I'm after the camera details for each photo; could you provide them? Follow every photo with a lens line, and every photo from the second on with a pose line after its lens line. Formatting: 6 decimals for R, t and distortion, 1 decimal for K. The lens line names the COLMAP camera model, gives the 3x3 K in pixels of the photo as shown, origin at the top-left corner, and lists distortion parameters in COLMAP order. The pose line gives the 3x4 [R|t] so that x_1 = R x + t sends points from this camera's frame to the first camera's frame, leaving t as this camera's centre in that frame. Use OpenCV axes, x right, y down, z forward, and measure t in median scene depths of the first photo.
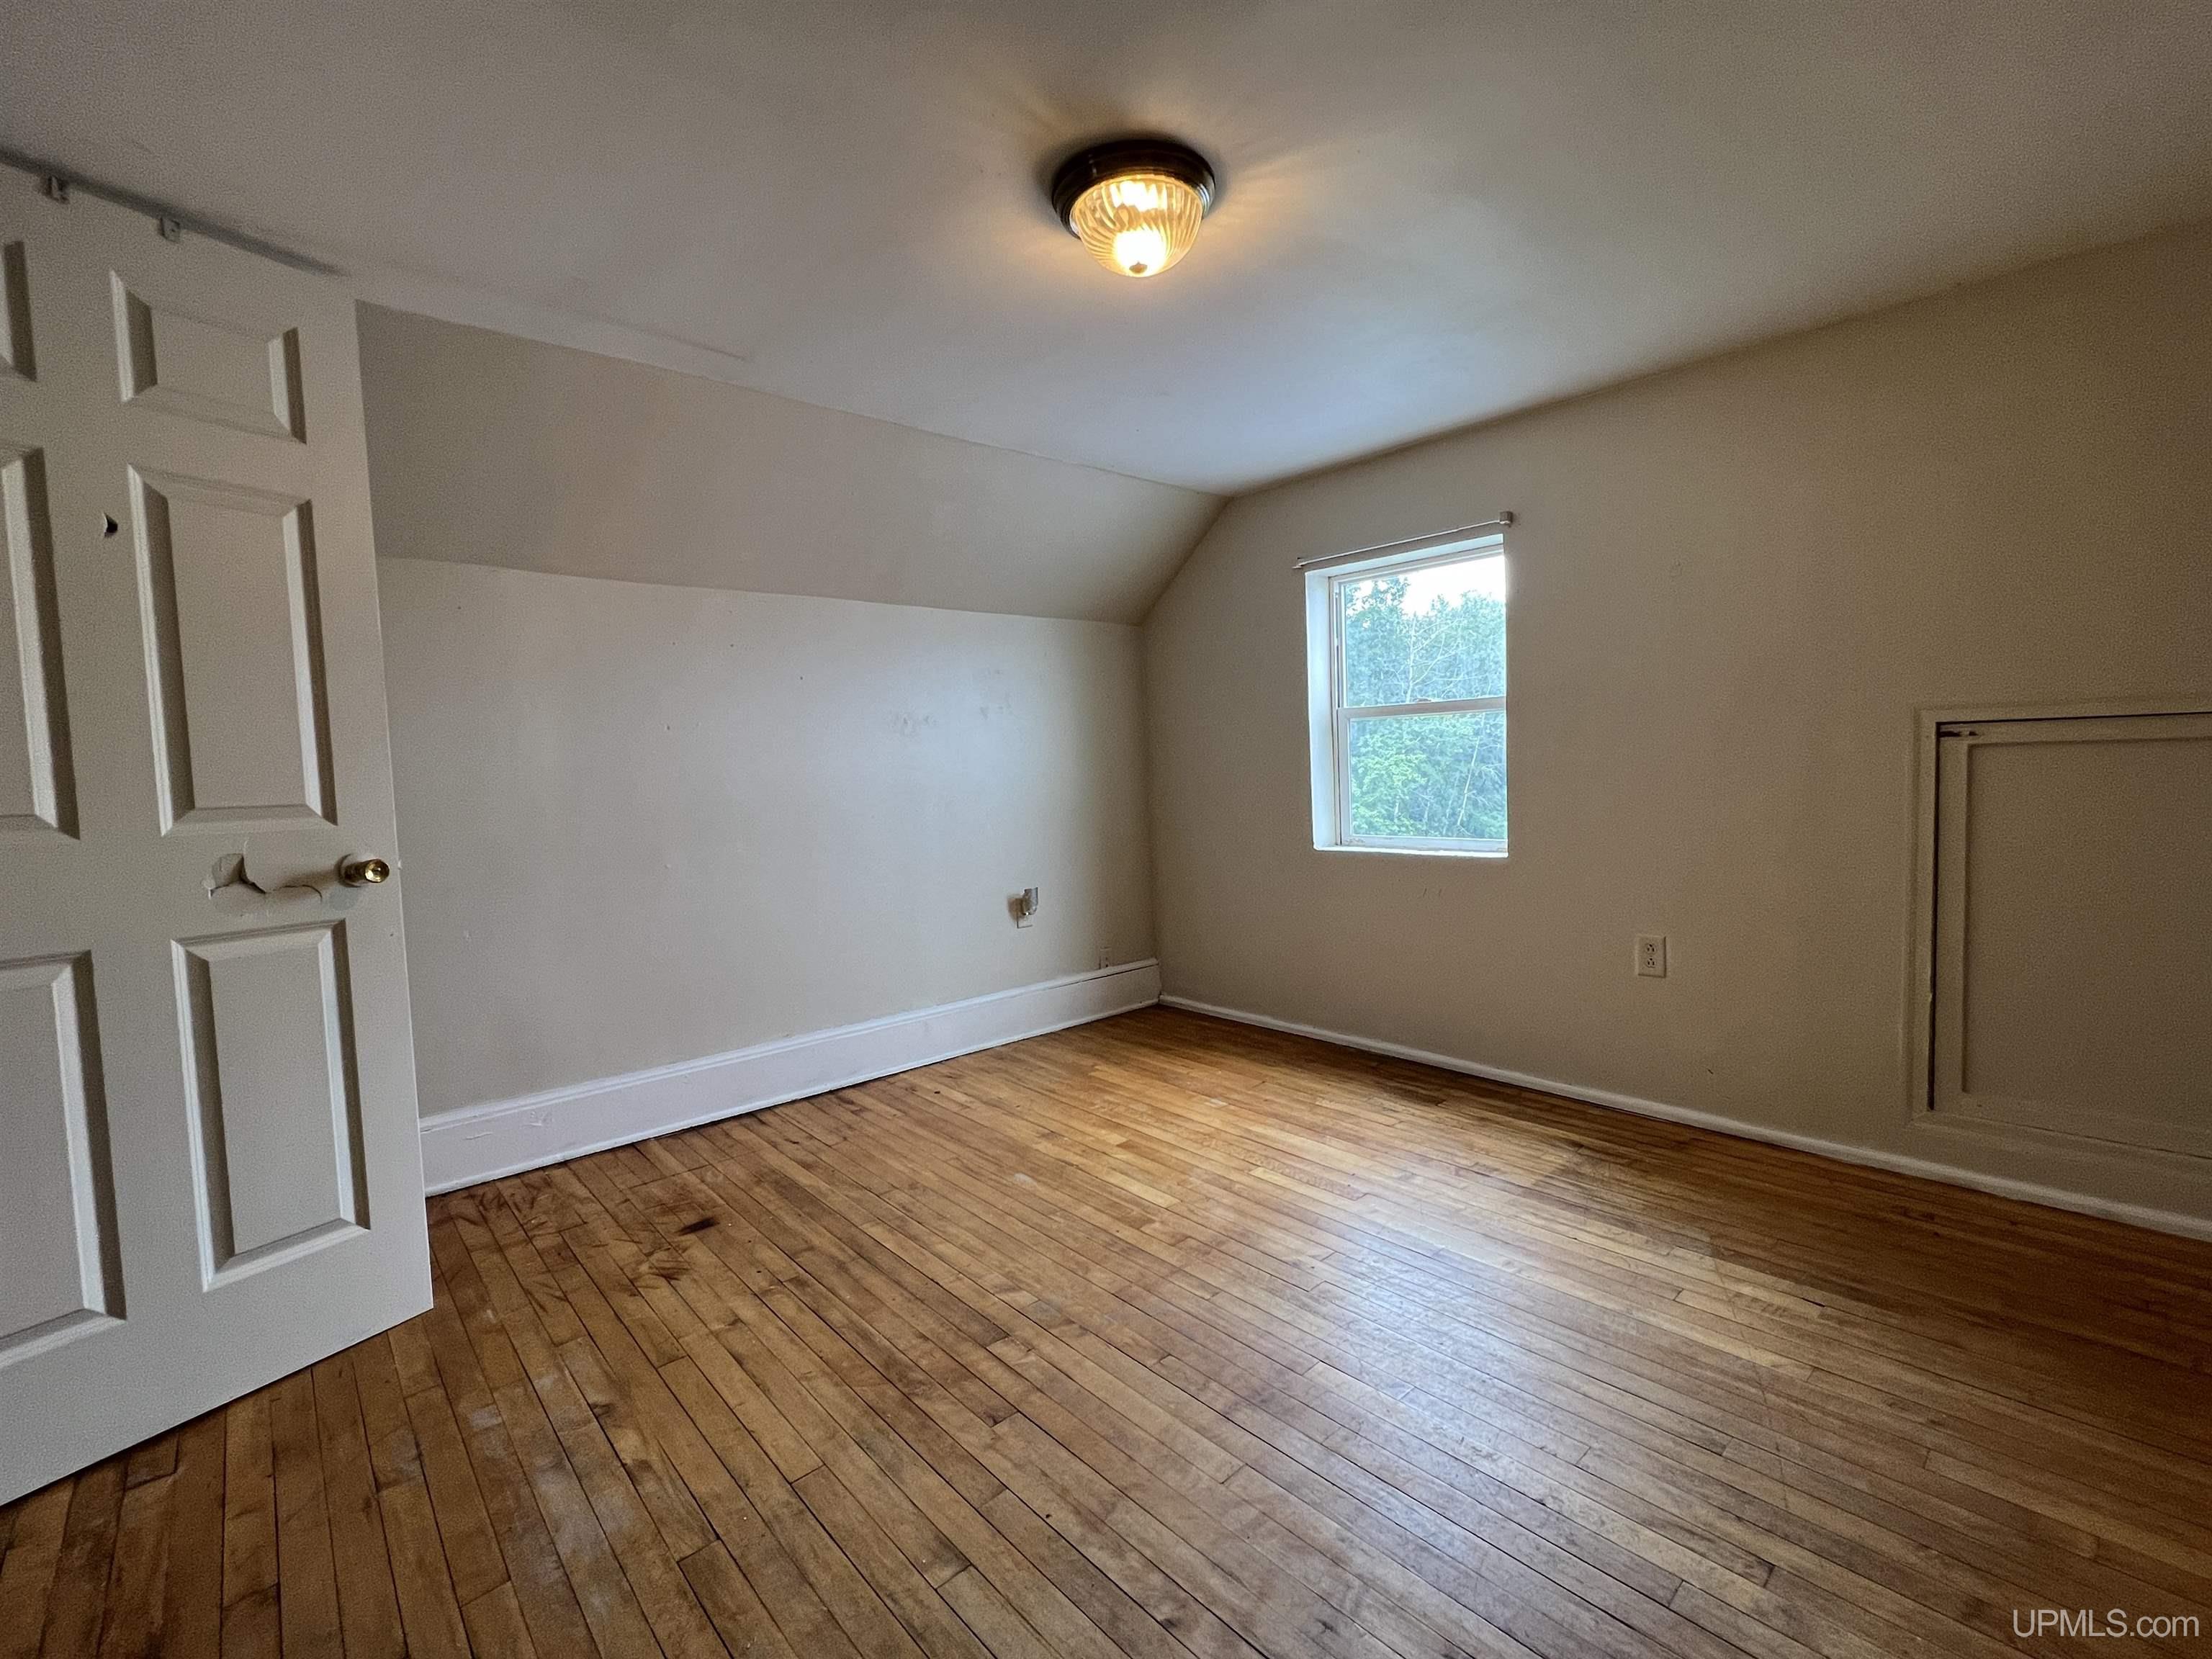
lens RADIAL K [[977.1, 0, 1111.4], [0, 977.1, 829.8], [0, 0, 1]] dist [-0.003517, -0.000888]
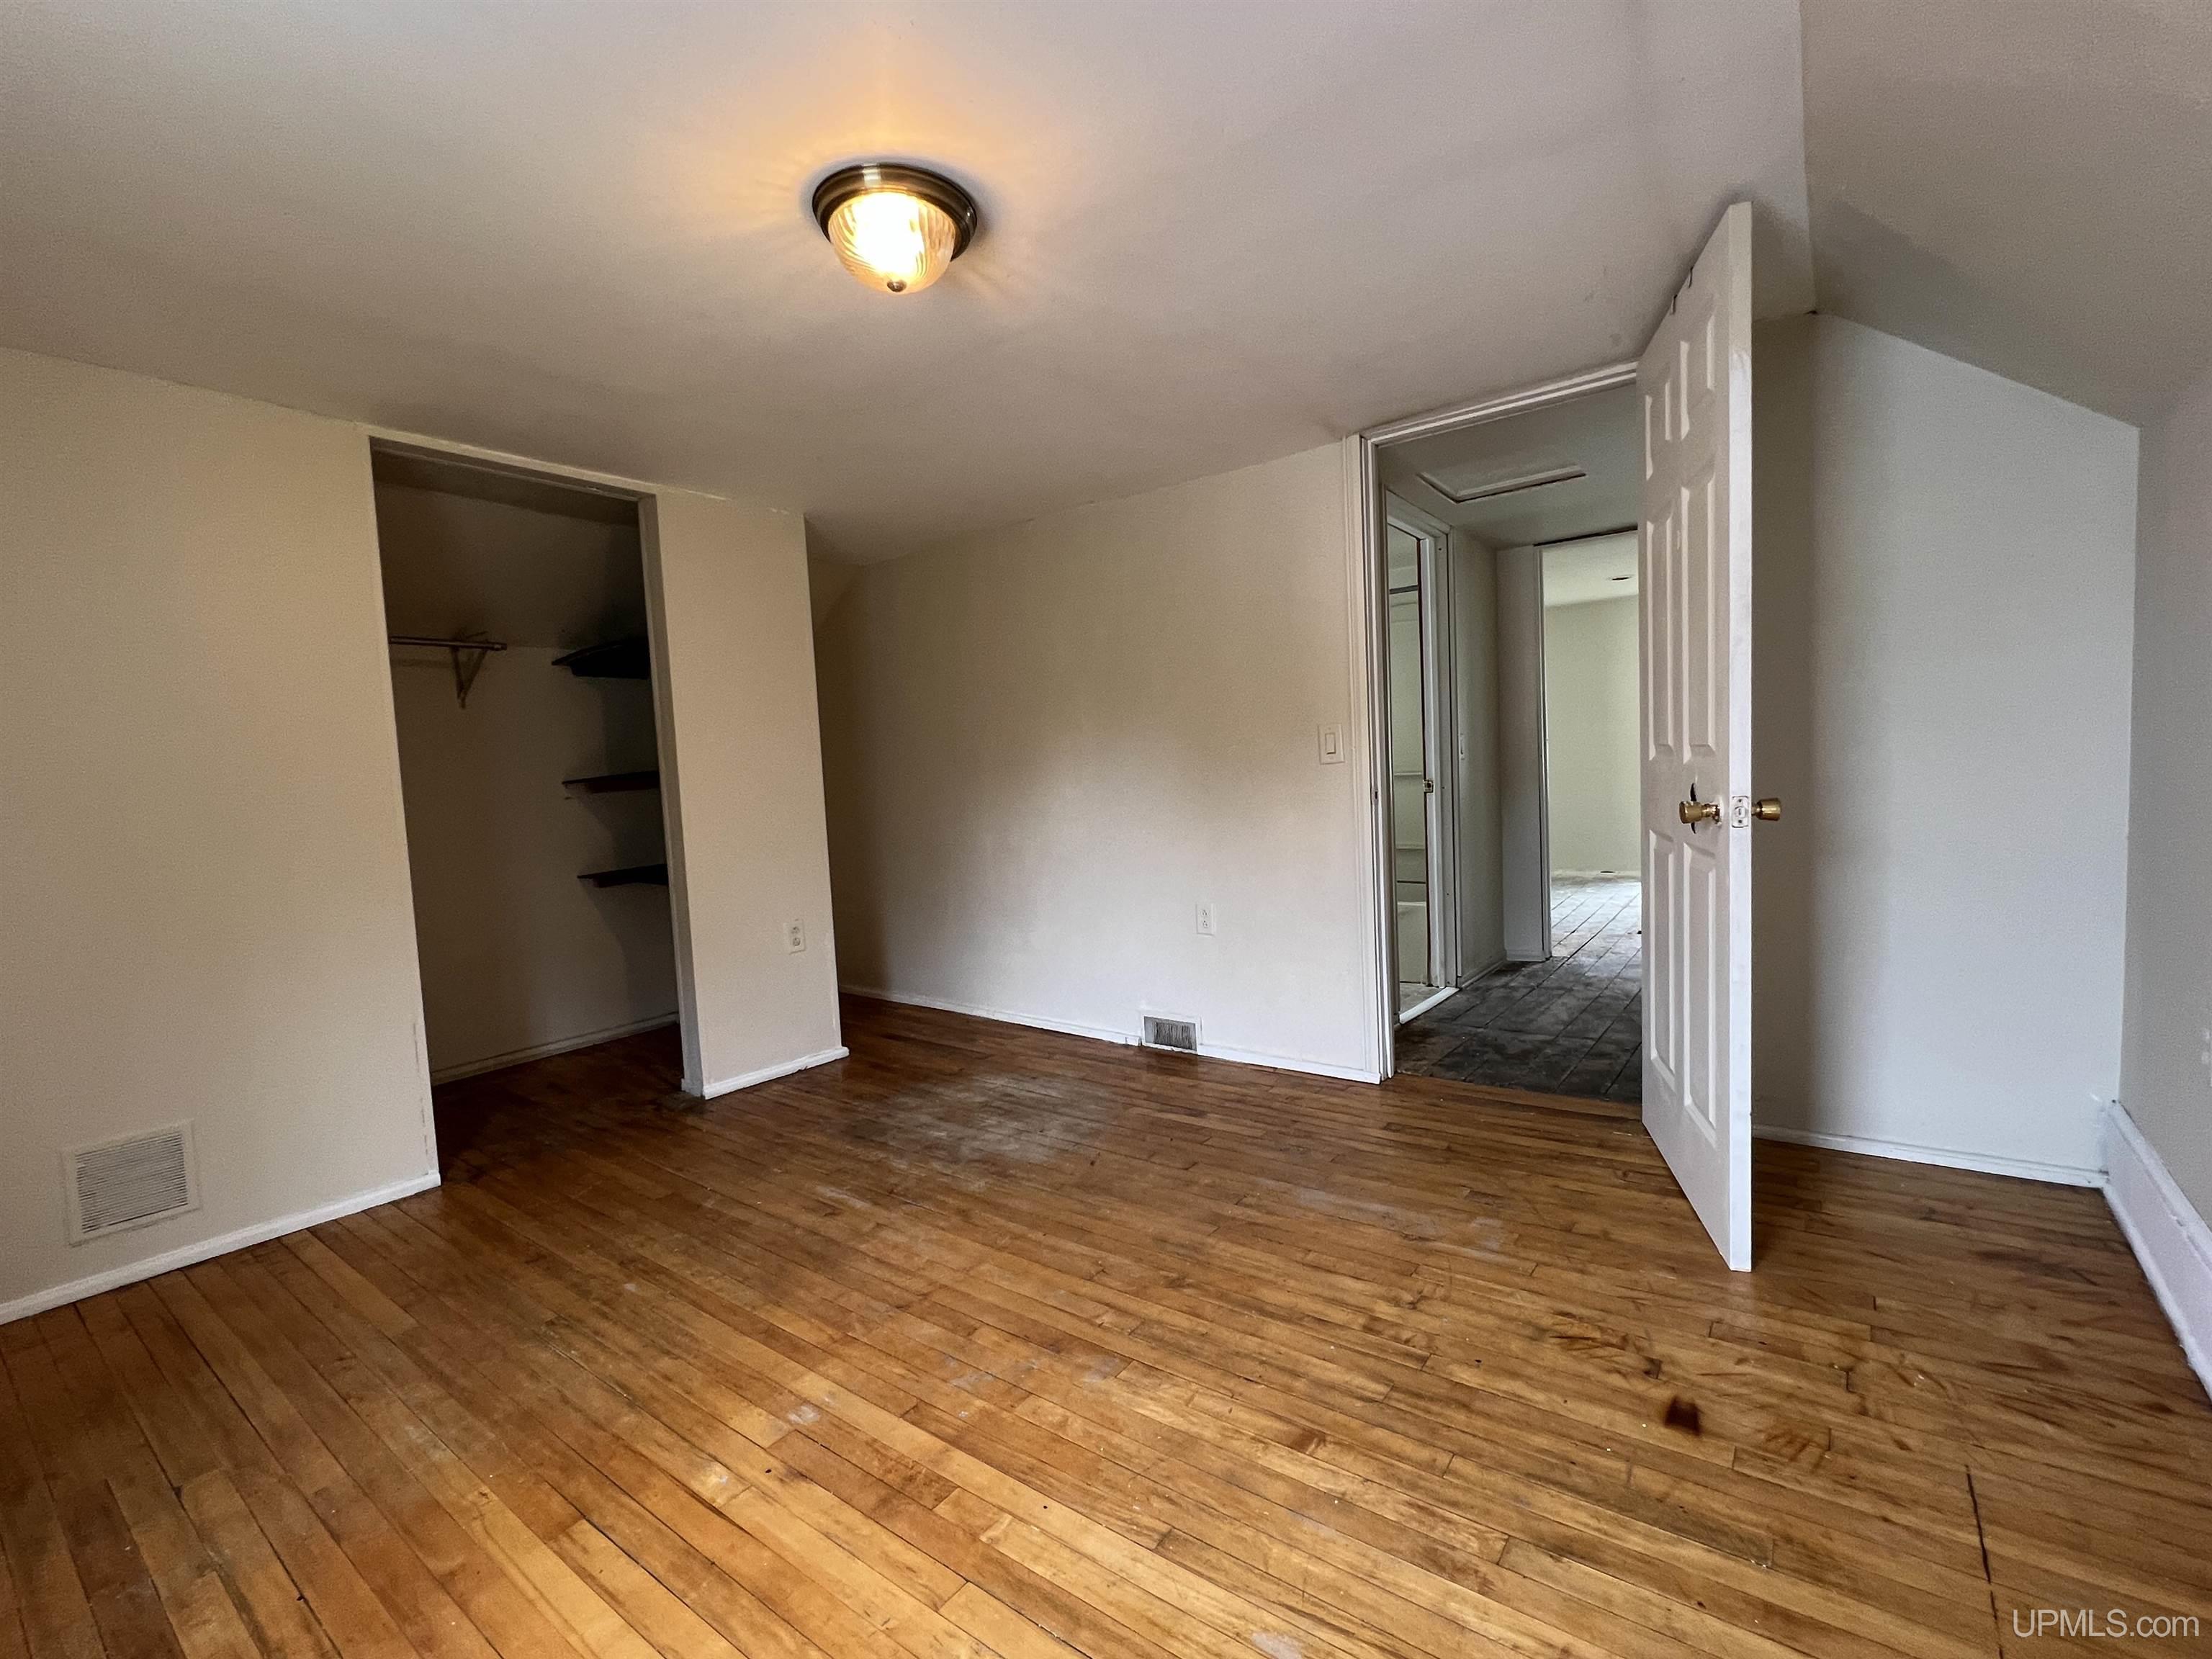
lens RADIAL K [[977.1, 0, 1108.6], [0, 977.1, 832.8], [0, 0, 1]] dist [-0.003517, -0.000888]
pose [[-0.977973, 0.096102, -0.185292, 0.038559], [0.070694, 0.987742, 0.139170, -0.095873], [0.196396, 0.123006, -0.972779, 1.435449]]
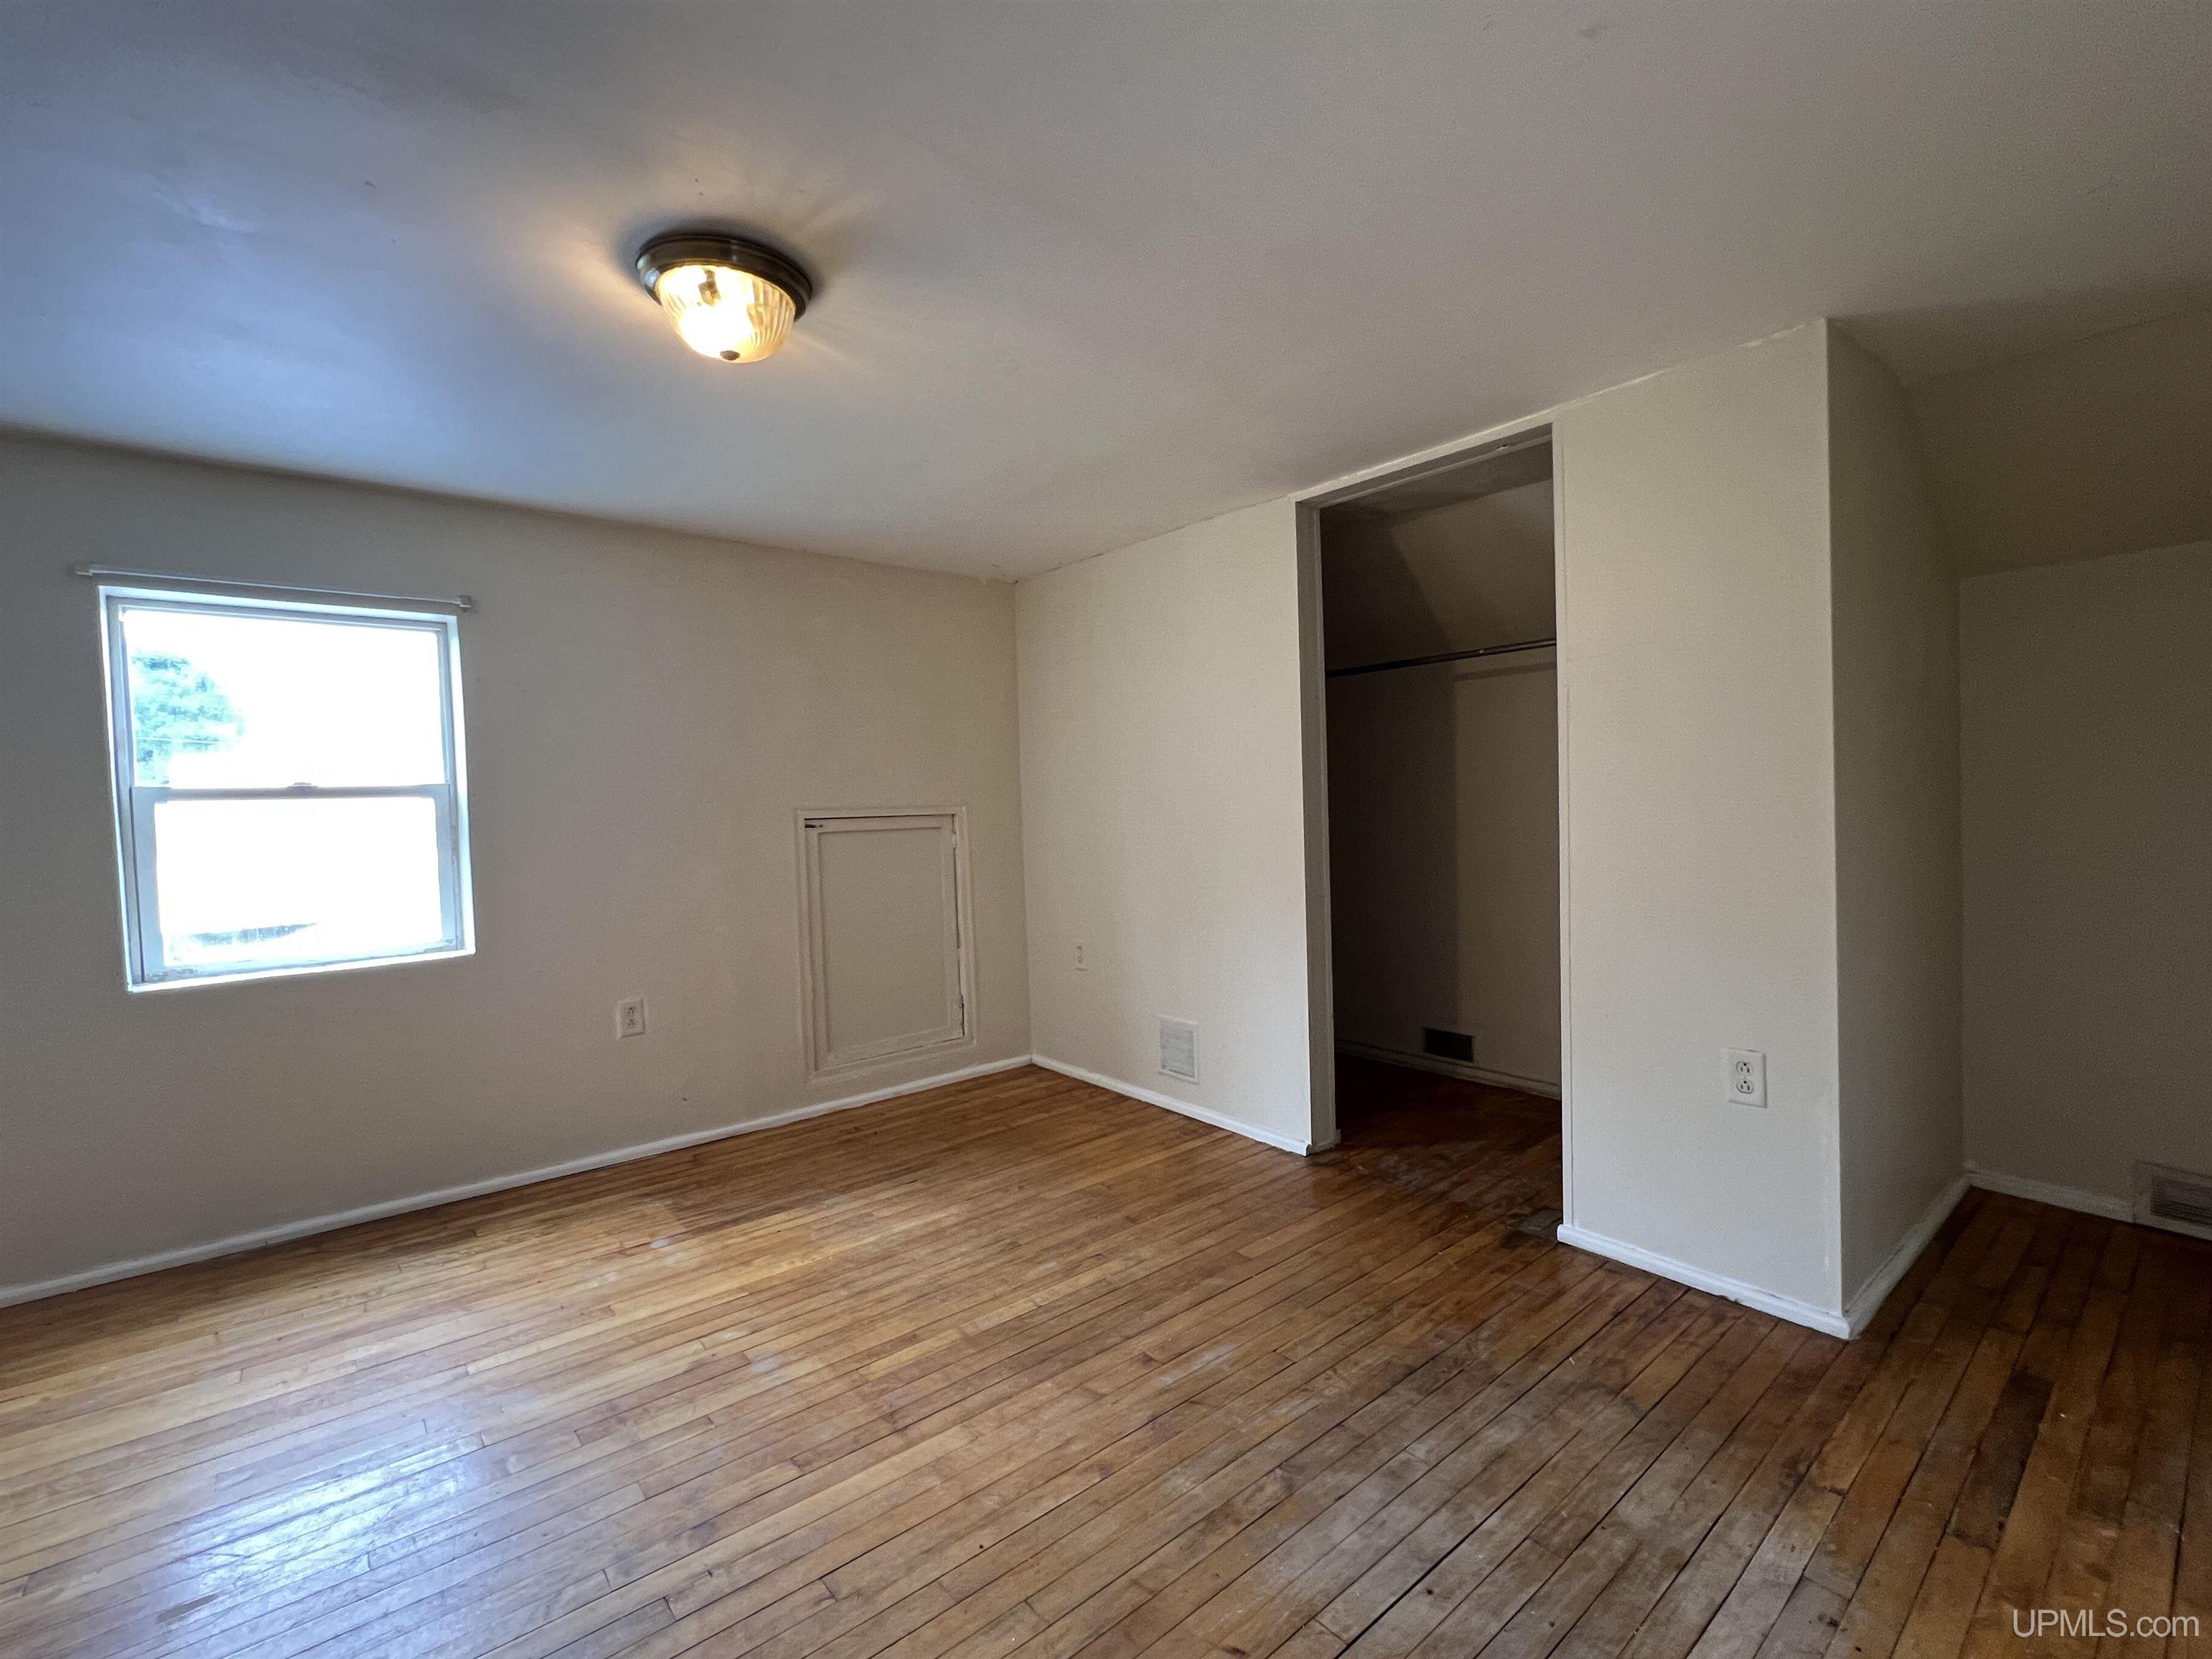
lens RADIAL K [[977.1, 0, 1110.2], [0, 977.1, 833.5], [0, 0, 1]] dist [-0.003517, -0.000888]
pose [[0.041198, -0.003932, 0.999143, -0.647162], [0.094723, 0.995504, 0.000012, -0.037486], [-0.994651, 0.094642, 0.041385, 0.423093]]
